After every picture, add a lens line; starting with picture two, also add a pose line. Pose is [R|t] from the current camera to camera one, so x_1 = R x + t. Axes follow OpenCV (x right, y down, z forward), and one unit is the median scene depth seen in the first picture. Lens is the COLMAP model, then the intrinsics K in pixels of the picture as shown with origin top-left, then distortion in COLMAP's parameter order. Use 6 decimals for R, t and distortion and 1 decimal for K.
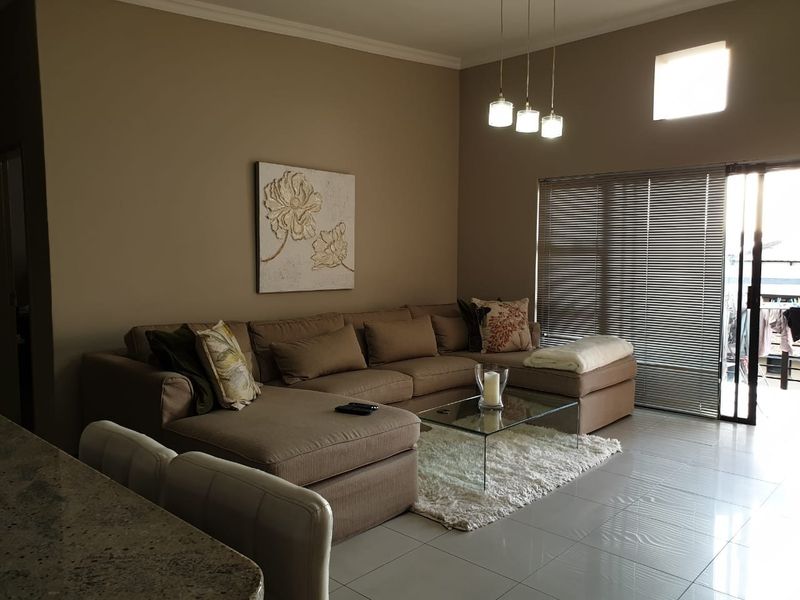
lens RADIAL K [[604.0, 0, 391.0], [0, 604.0, 304.3], [0, 0, 1]] dist [0.055389, -0.011802]
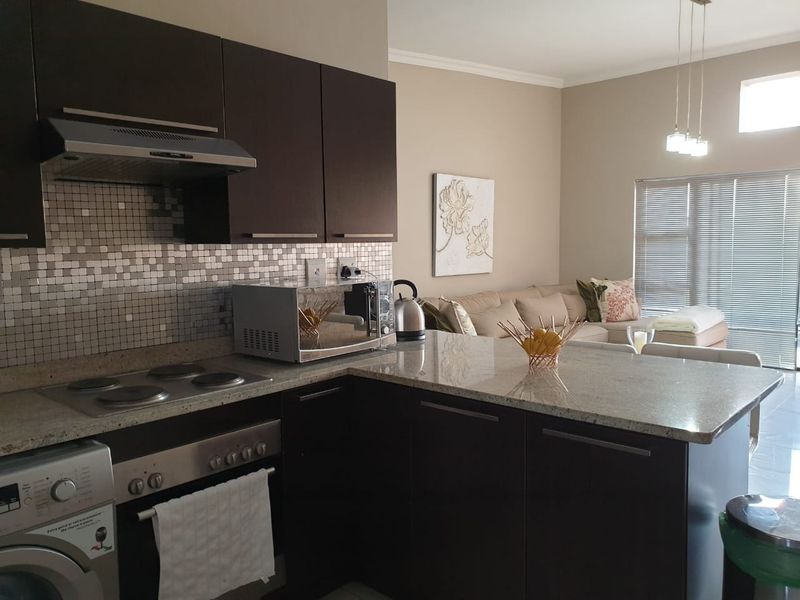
lens RADIAL K [[604.0, 0, 409.0], [0, 604.0, 296.0], [0, 0, 1]] dist [0.055389, -0.011802]
pose [[0.999638, -0.020296, 0.017646, -0.267863], [0.020270, 0.999793, 0.001680, 0.016721], [-0.017676, -0.001322, 0.999843, -0.236014]]
